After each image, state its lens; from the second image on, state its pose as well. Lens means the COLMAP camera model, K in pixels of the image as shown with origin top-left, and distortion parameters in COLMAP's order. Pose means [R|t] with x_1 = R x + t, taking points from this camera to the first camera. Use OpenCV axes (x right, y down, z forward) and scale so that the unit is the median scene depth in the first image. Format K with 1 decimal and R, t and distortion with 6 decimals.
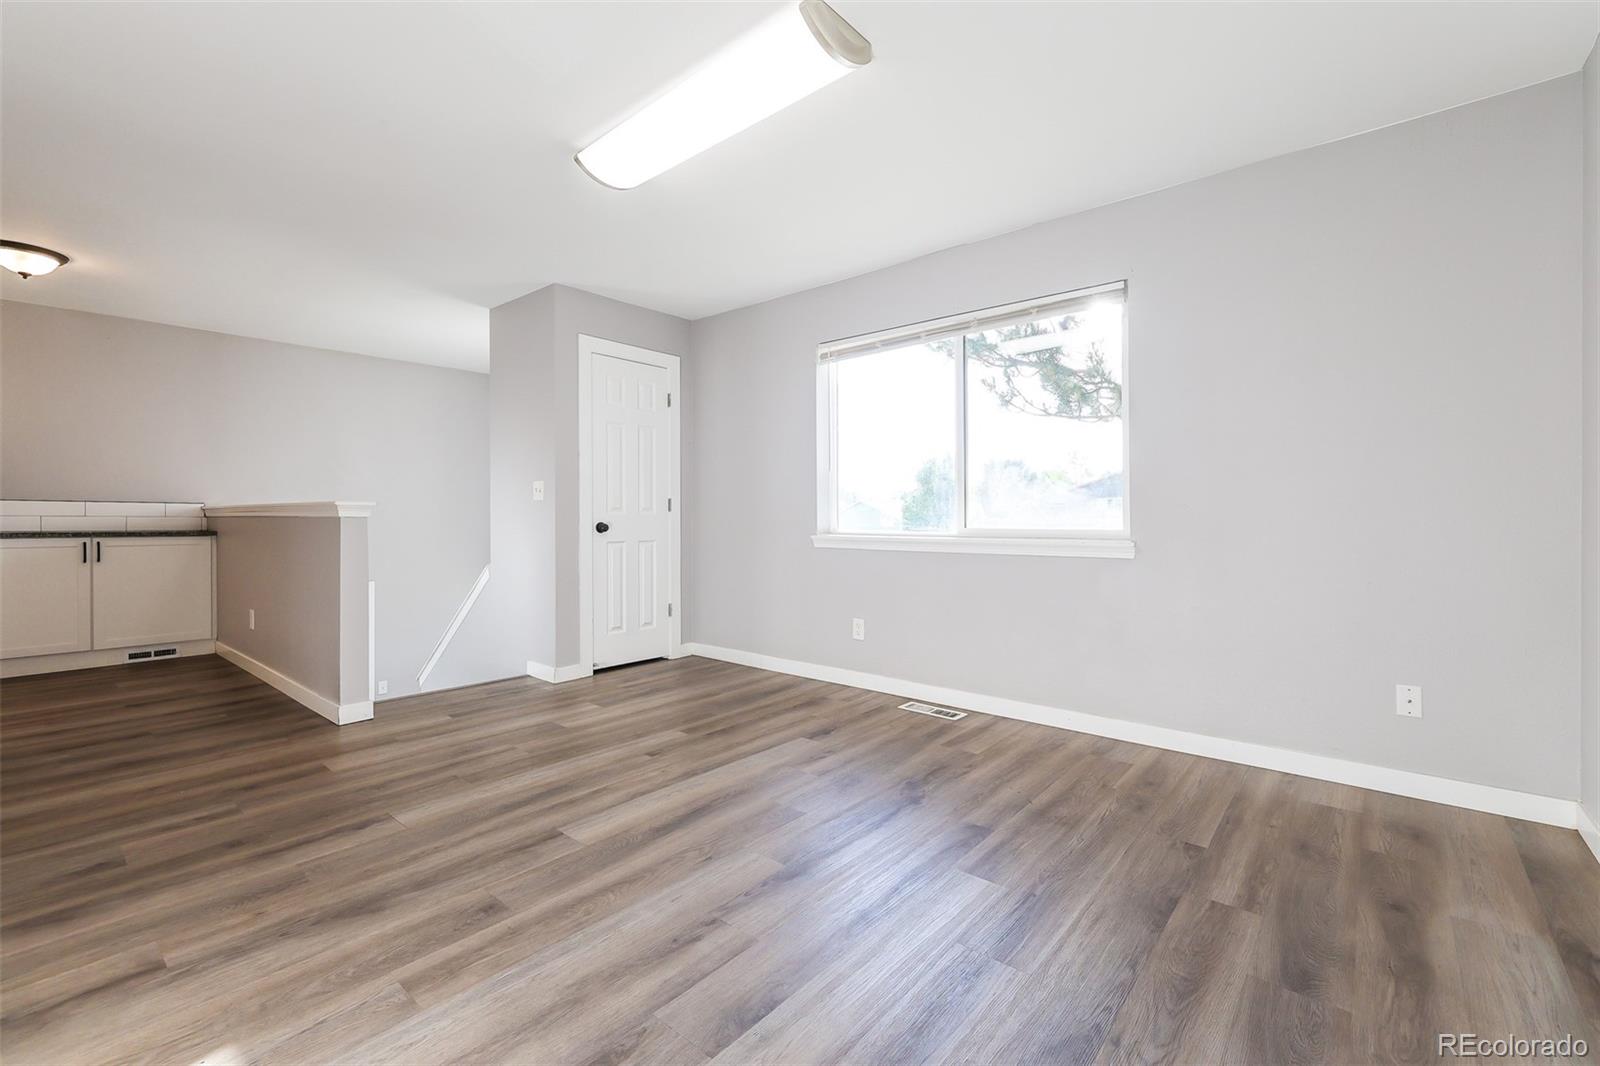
lens RADIAL K [[687.8, 0, 802.7], [0, 687.8, 519.3], [0, 0, 1]] dist [0.000718, 0.000152]
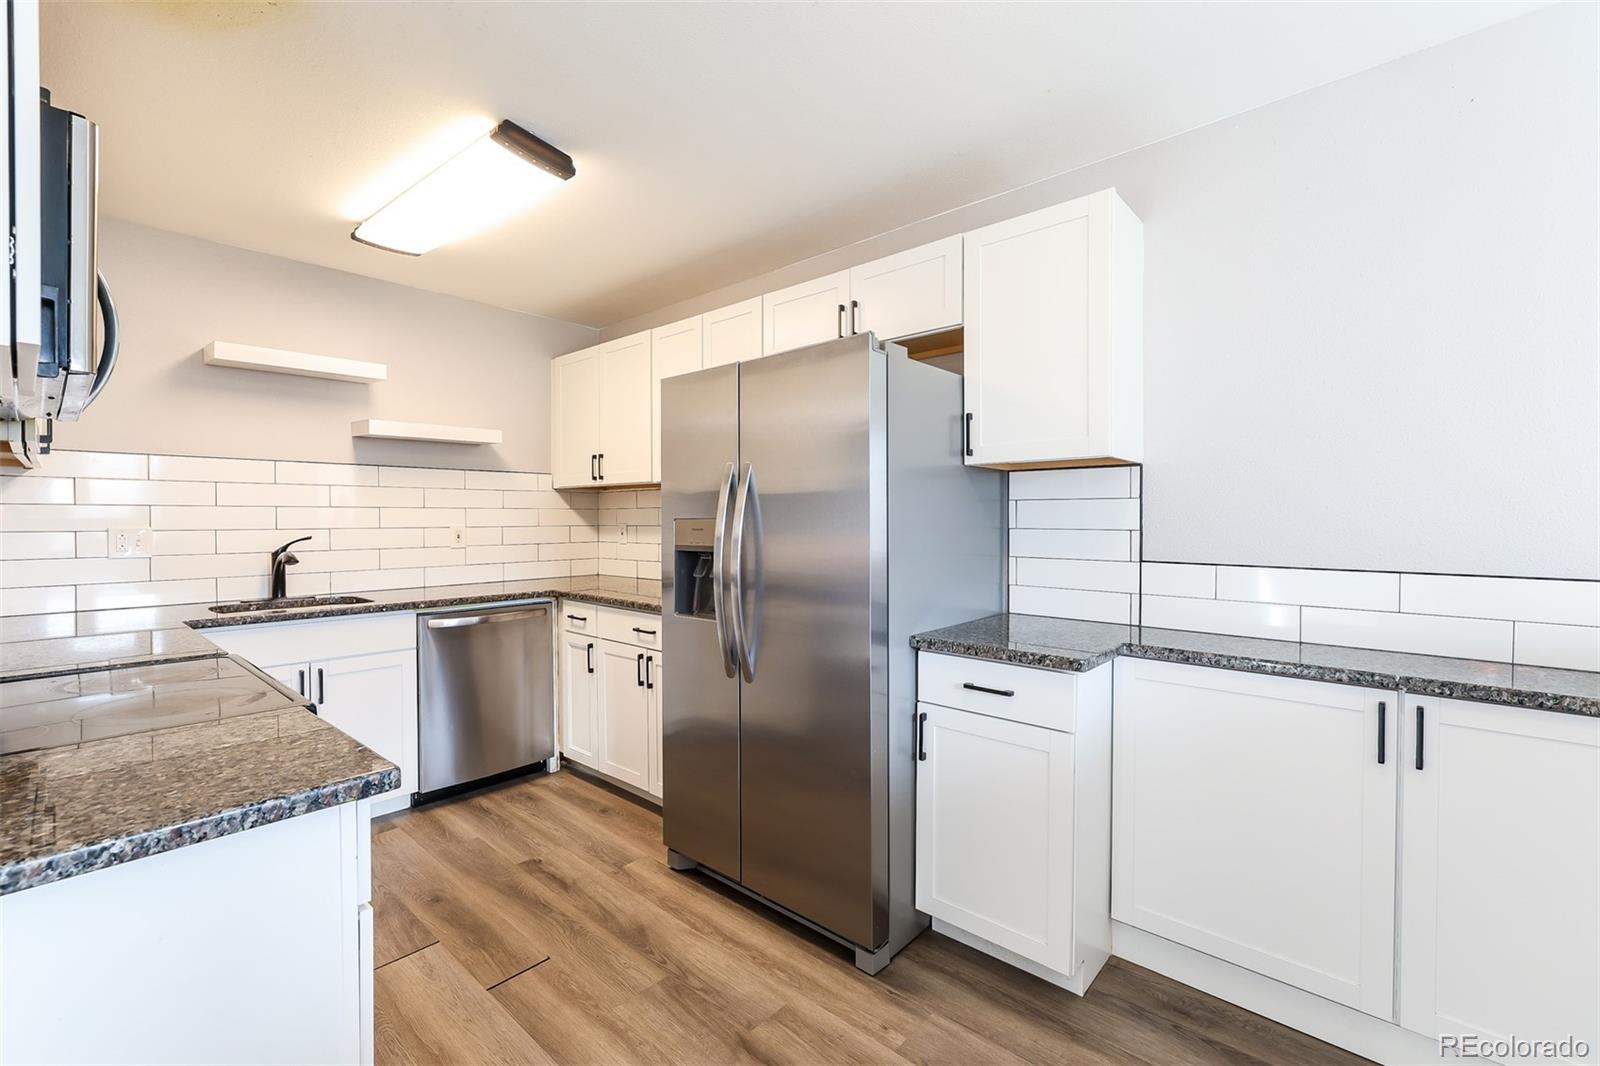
lens RADIAL K [[685.9, 0, 797.2], [0, 685.9, 531.3], [0, 0, 1]] dist [0.000047, -0.000088]
pose [[-0.024995, 0.017468, -0.999535, -1.250296], [-0.001059, 0.999846, 0.017500, -0.104746], [0.999687, 0.001496, -0.024972, 1.289241]]
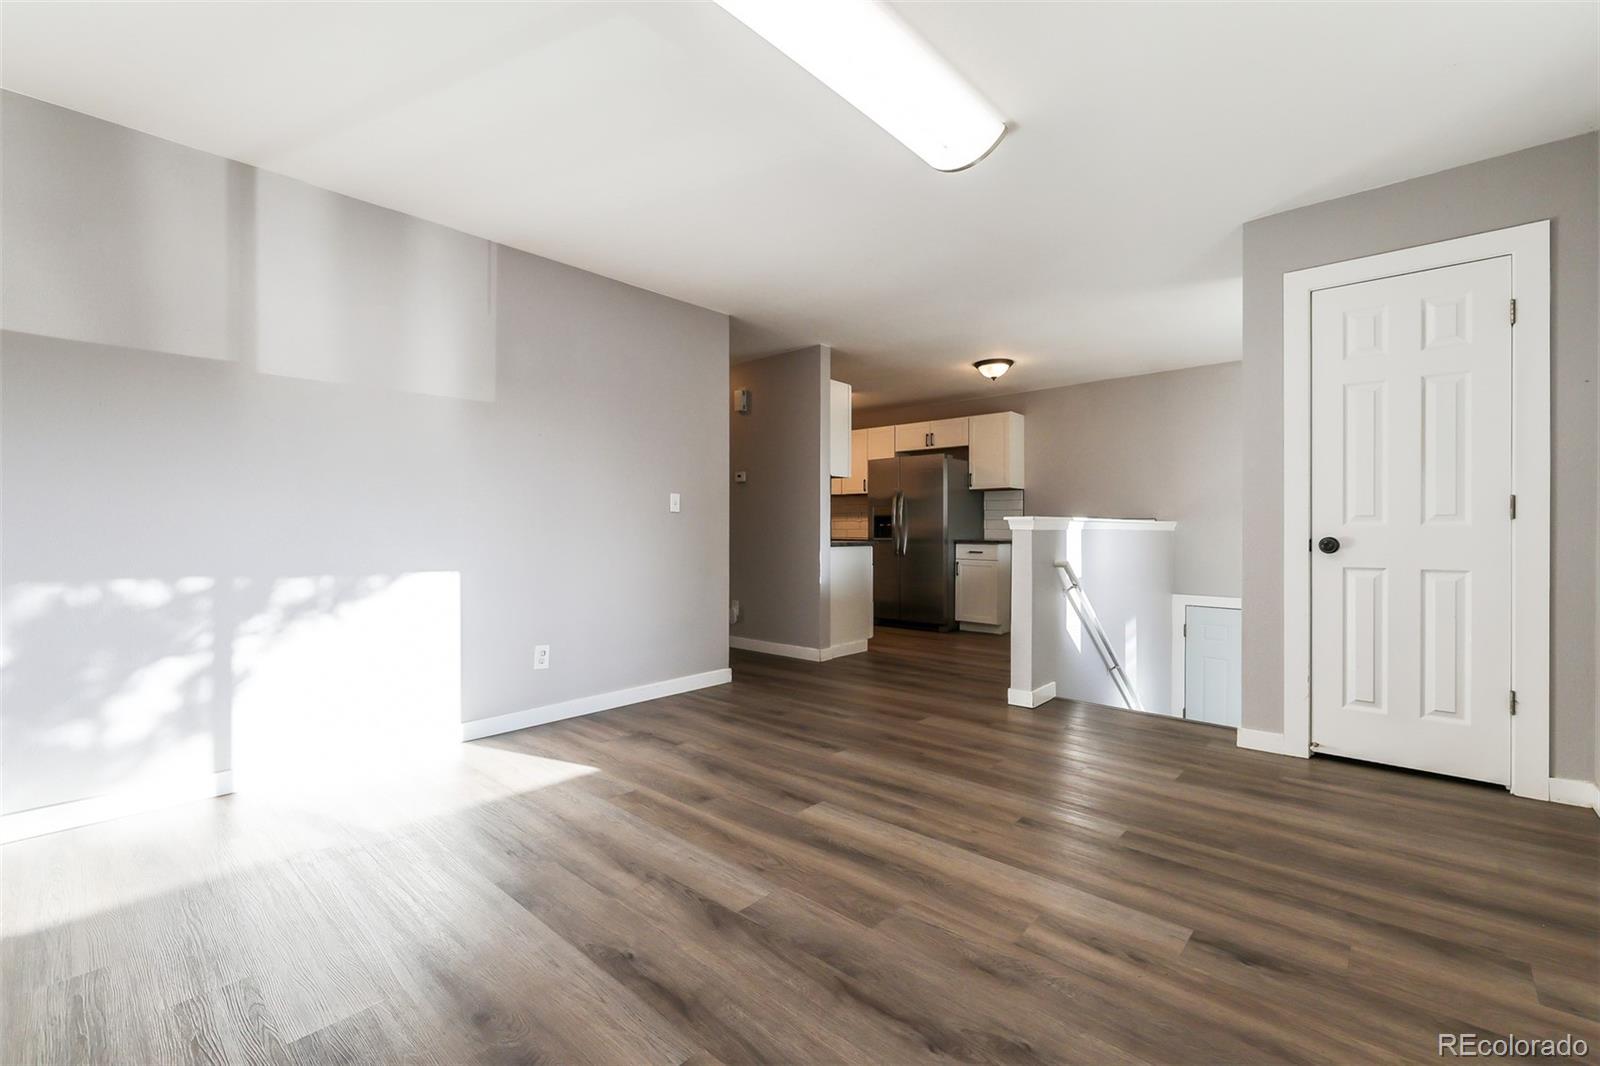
lens RADIAL K [[685.9, 0, 797.2], [0, 685.9, 531.3], [0, 0, 1]] dist [0.000047, -0.000088]
pose [[-0.038913, -0.000503, -0.999242, 0.702562], [-0.002100, 0.999998, -0.000421, -0.001042], [0.999240, 0.002082, -0.038914, 0.887077]]
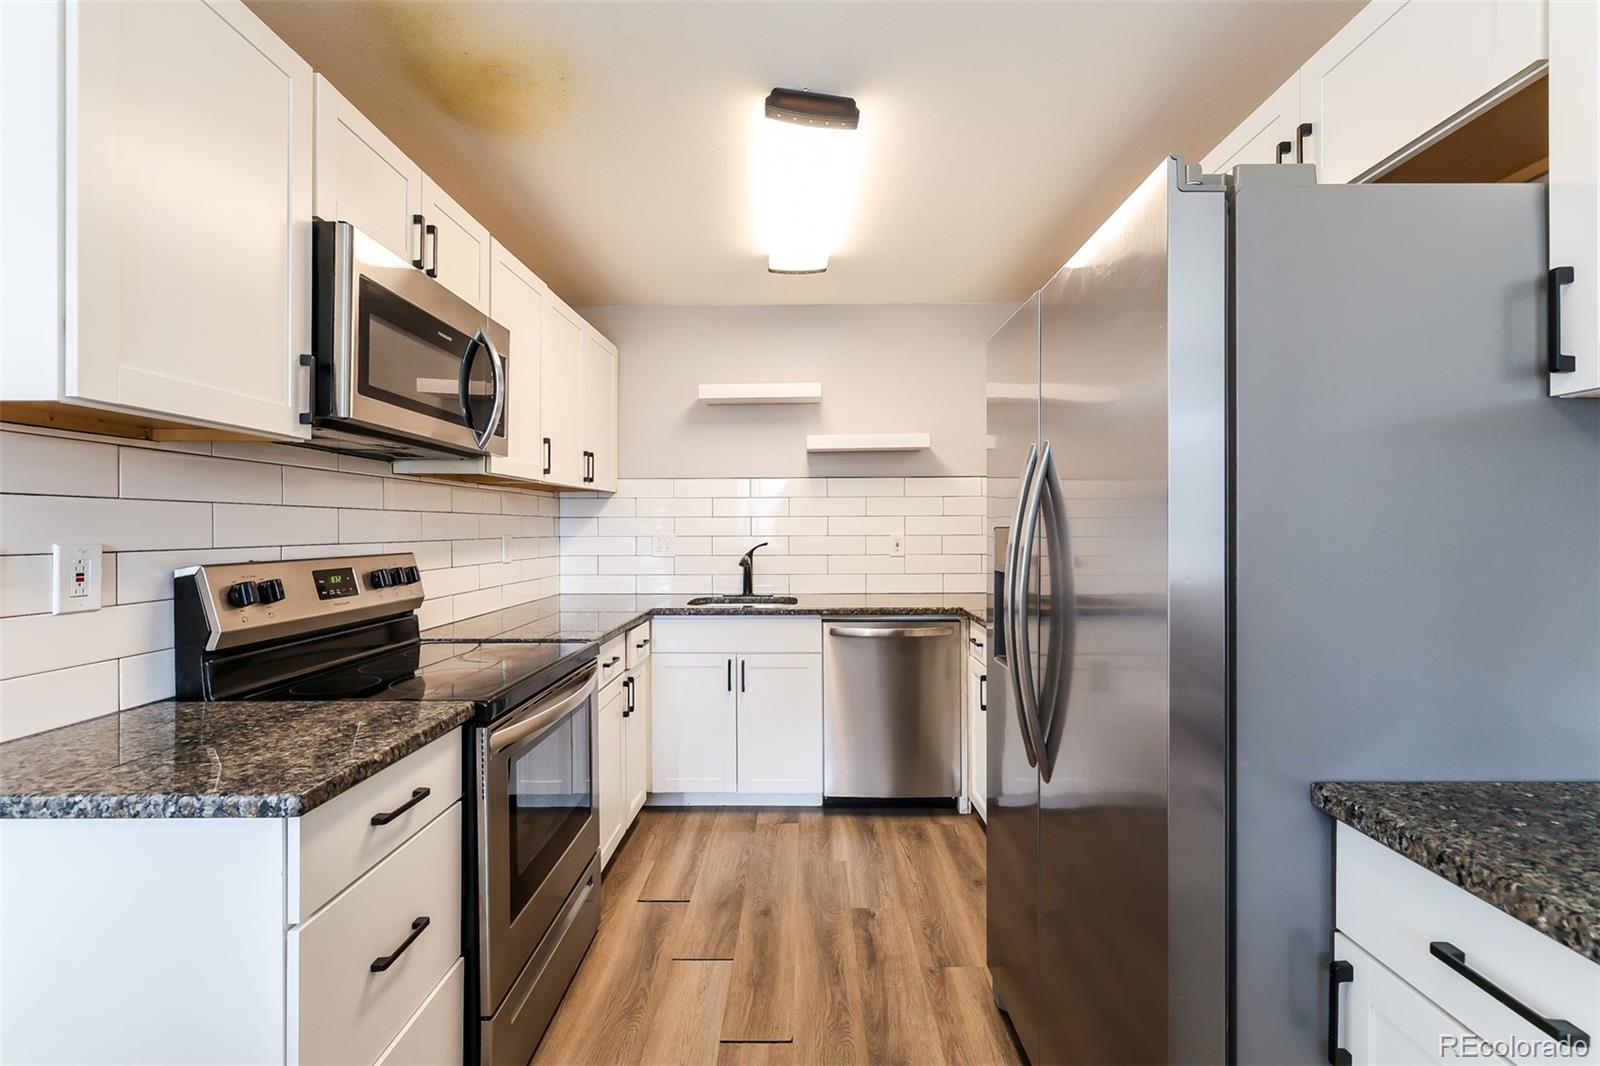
lens RADIAL K [[685.9, 0, 797.2], [0, 685.9, 531.3], [0, 0, 1]] dist [0.000047, -0.000088]
pose [[-0.765989, 0.006046, -0.642826, -1.597539], [0.001263, 0.999968, 0.007900, -0.107260], [0.642853, 0.005239, -0.765972, 1.503386]]
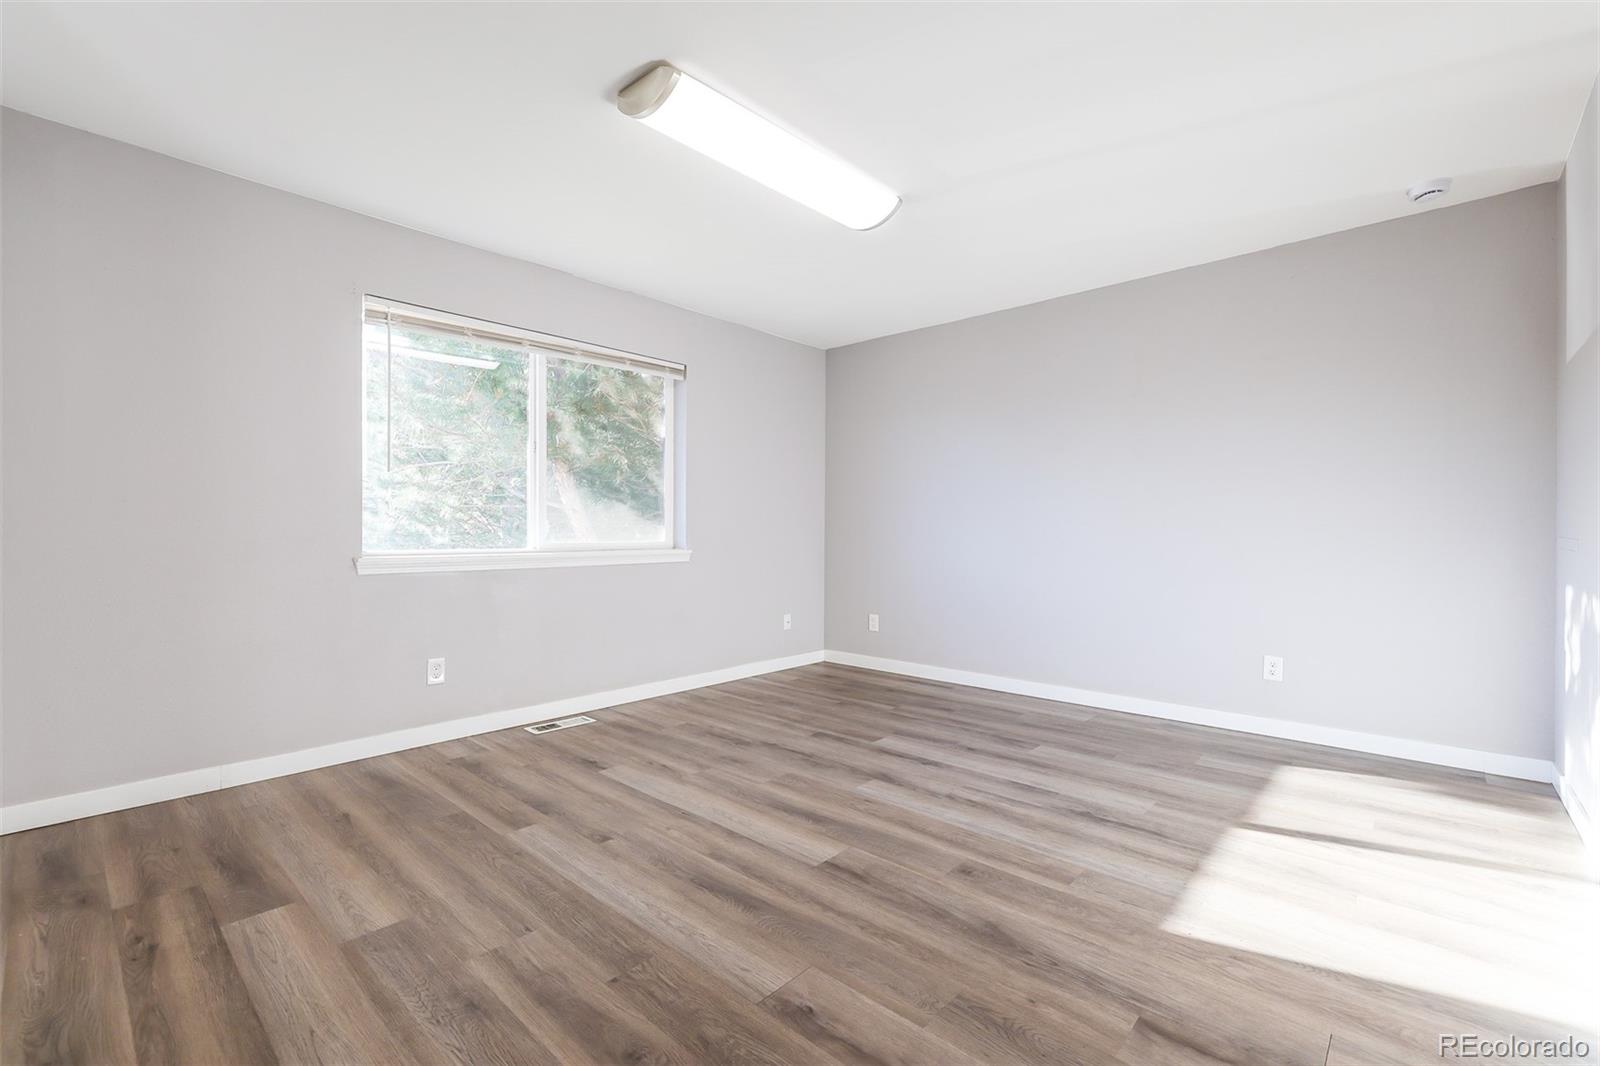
lens RADIAL K [[687.8, 0, 802.7], [0, 687.8, 519.3], [0, 0, 1]] dist [0.000718, 0.000152]
pose [[0.039329, 0.015509, 0.999106, -1.153806], [0.003645, 0.999871, -0.015664, -0.006539], [-0.999220, 0.004258, 0.039267, 0.867166]]
